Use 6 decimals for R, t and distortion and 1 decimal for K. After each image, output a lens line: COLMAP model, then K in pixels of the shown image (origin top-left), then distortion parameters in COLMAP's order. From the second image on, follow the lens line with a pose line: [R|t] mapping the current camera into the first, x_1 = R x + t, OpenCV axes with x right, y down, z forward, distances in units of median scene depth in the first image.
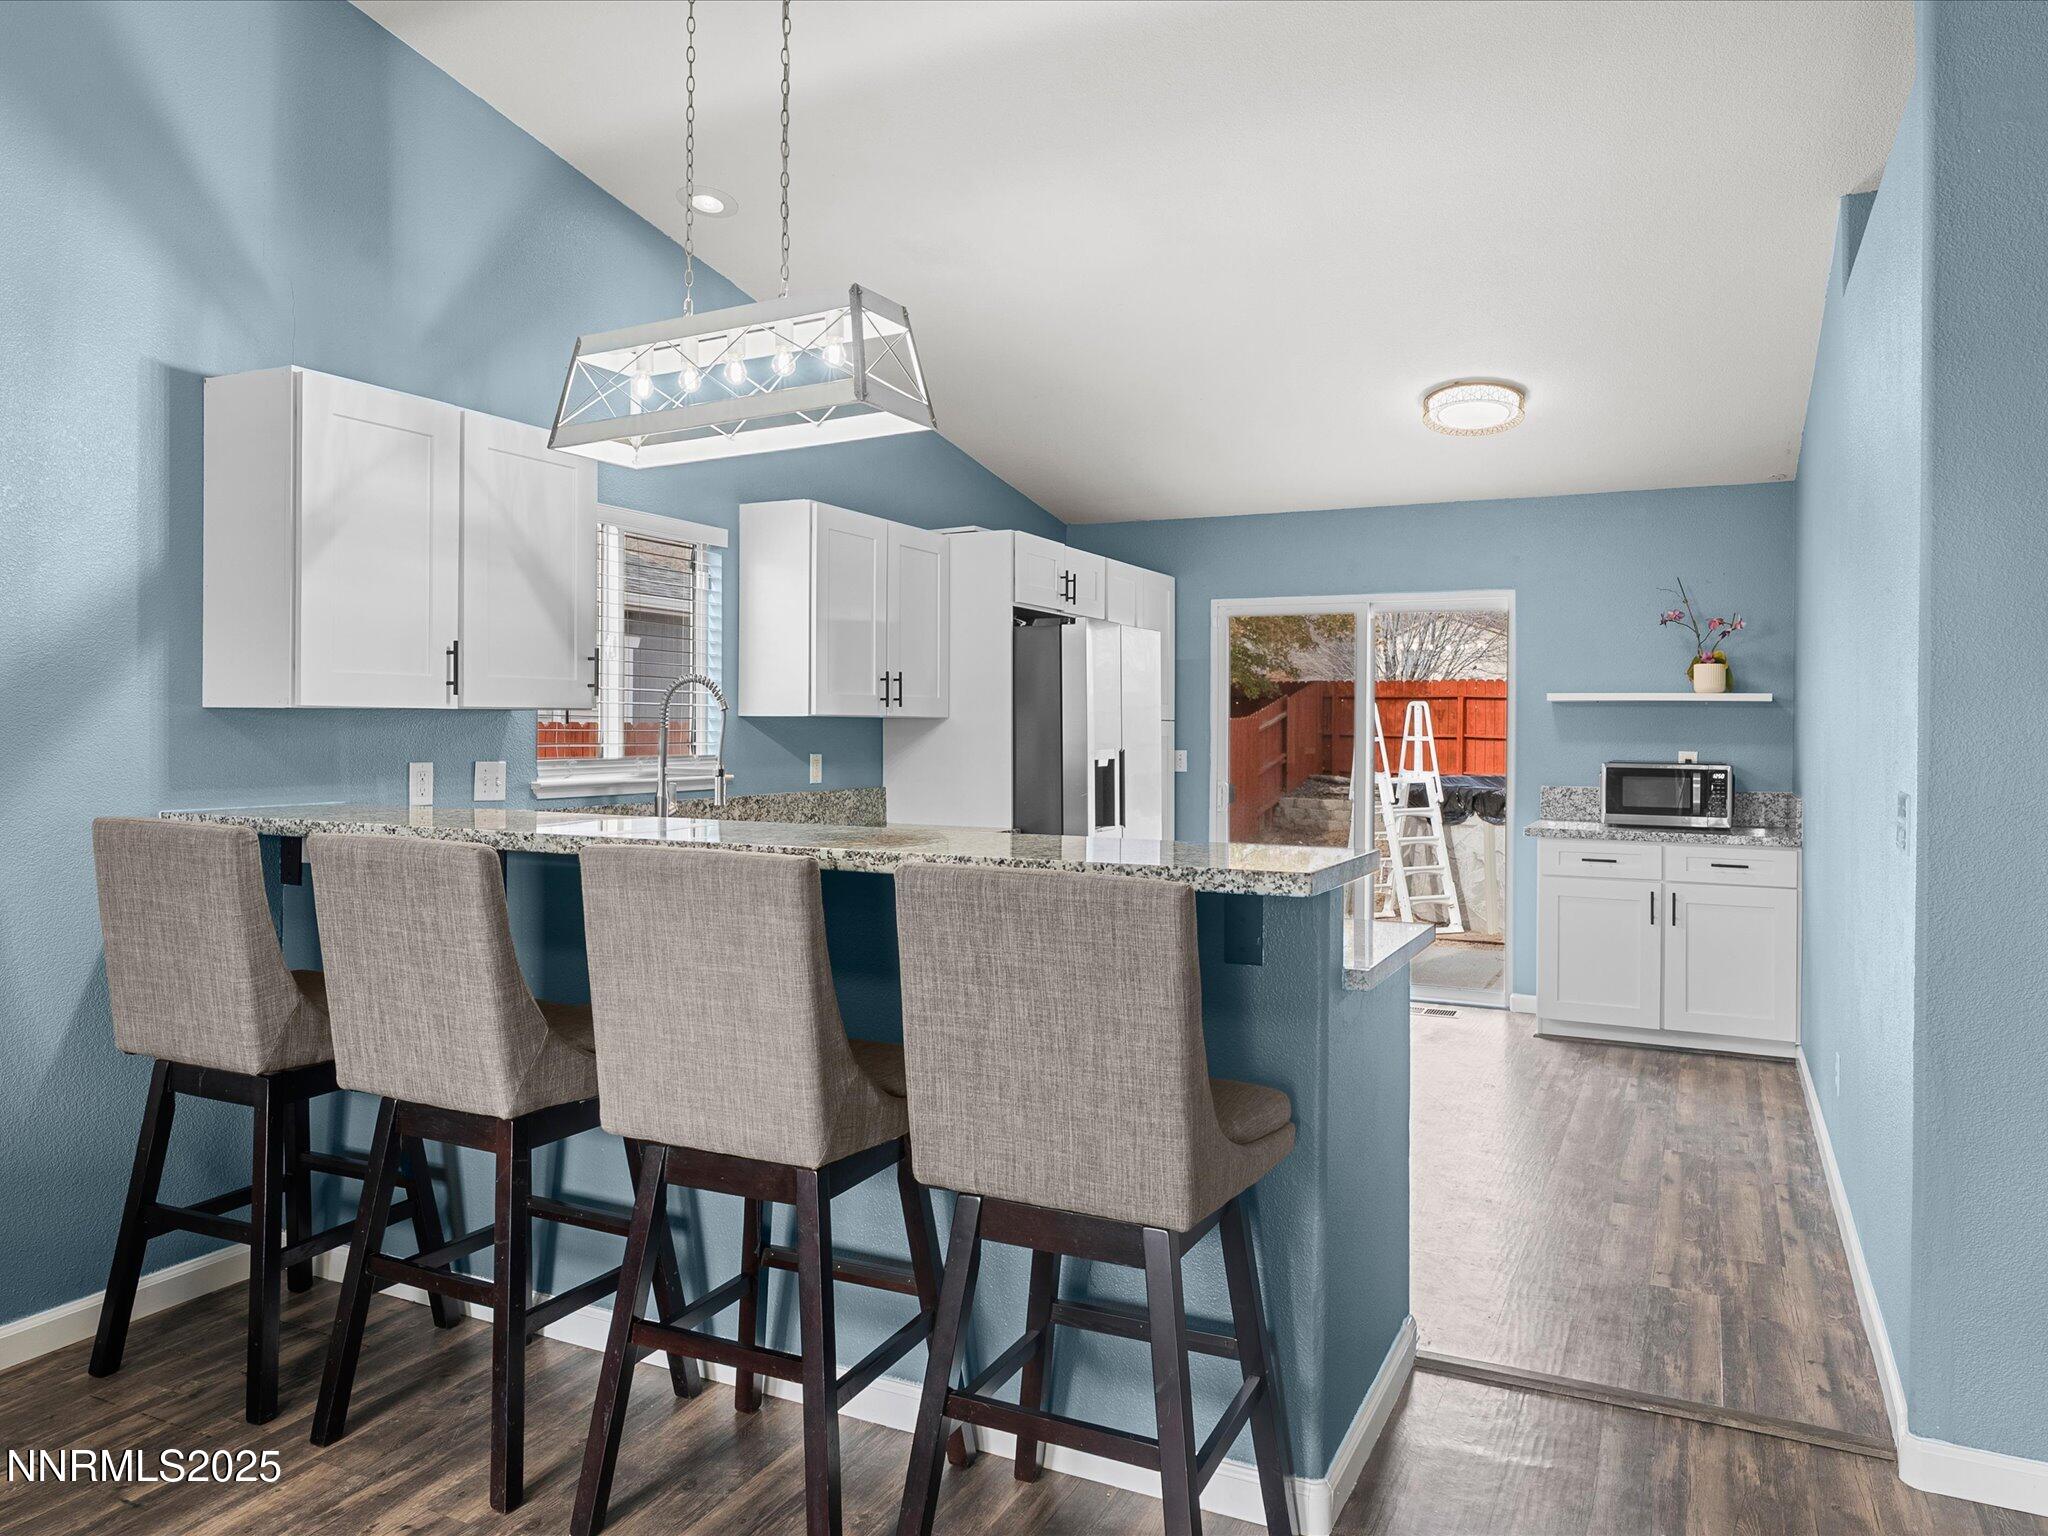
lens RADIAL K [[1415.3, 0, 1039.6], [0, 1415.3, 708.8], [0, 0, 1]] dist [0.000418, -0.003072]
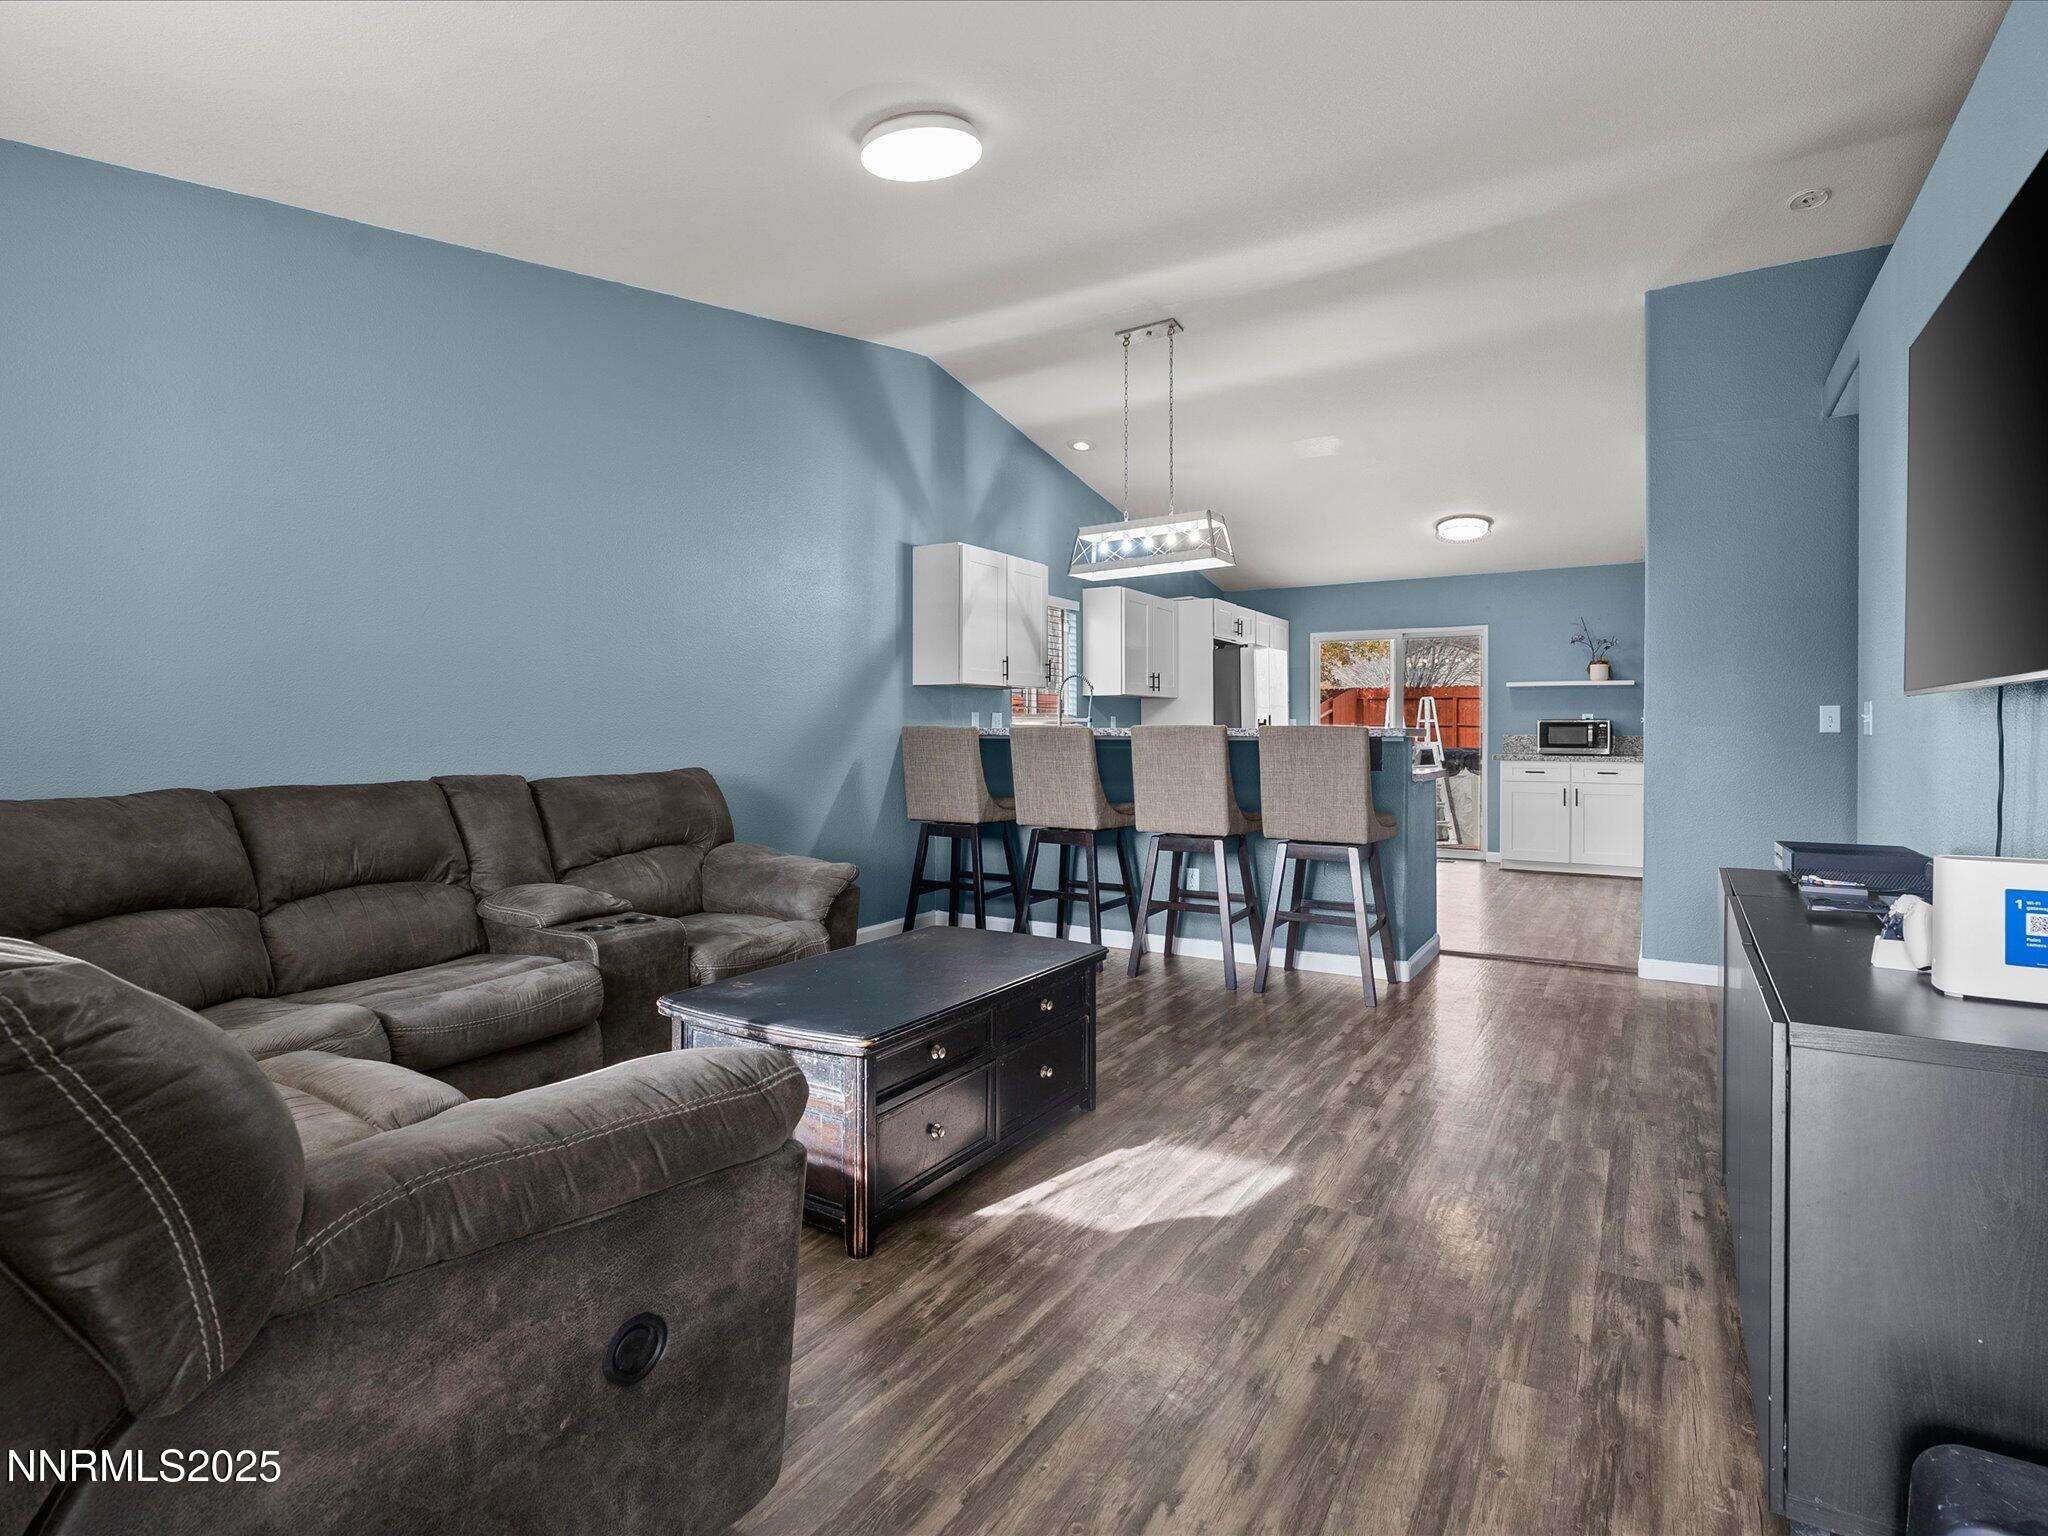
lens RADIAL K [[1051.7, 0, 1032.3], [0, 1051.7, 726.7], [0, 0, 1]] dist [-0.003481, -0.001191]
pose [[0.995689, -0.007467, -0.092452, -0.130293], [0.008357, 0.999922, 0.009242, 0.031070], [0.092376, -0.009975, 0.995674, -0.426214]]
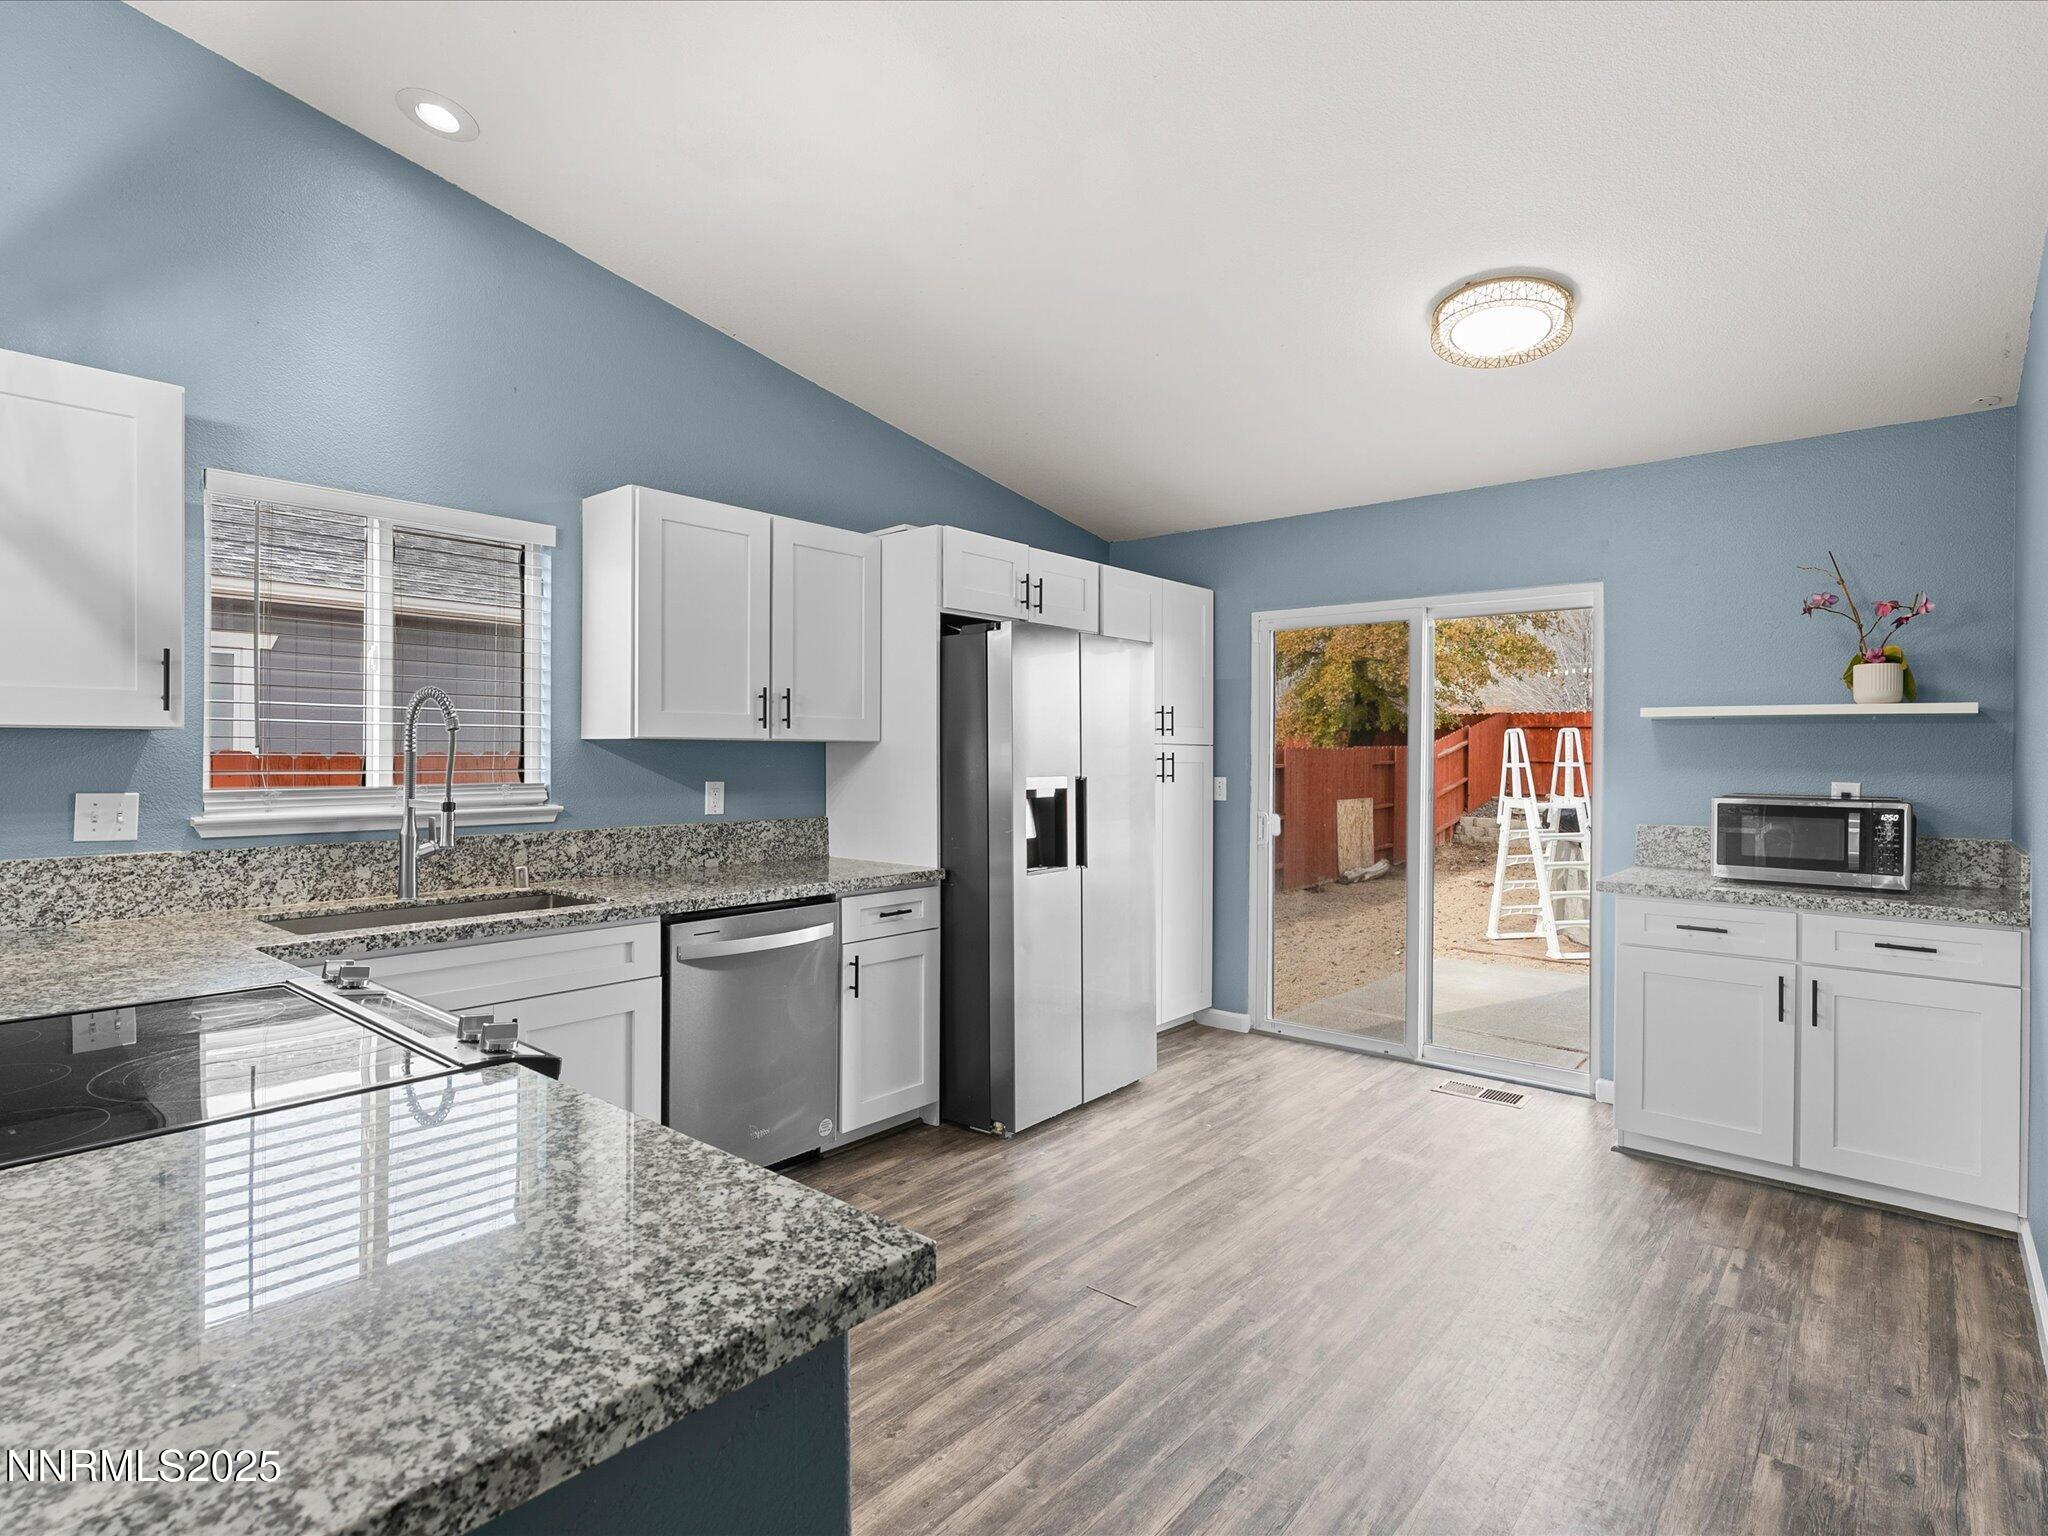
lens RADIAL K [[1063.7, 0, 1031.4], [0, 1063.7, 748.1], [0, 0, 1]] dist [-0.002421, 0.000780]
pose [[0.967841, -0.003172, -0.251542, 0.199332], [0.004696, 0.999974, 0.005460, 0.007508], [0.251518, -0.006466, 0.967831, 0.378831]]
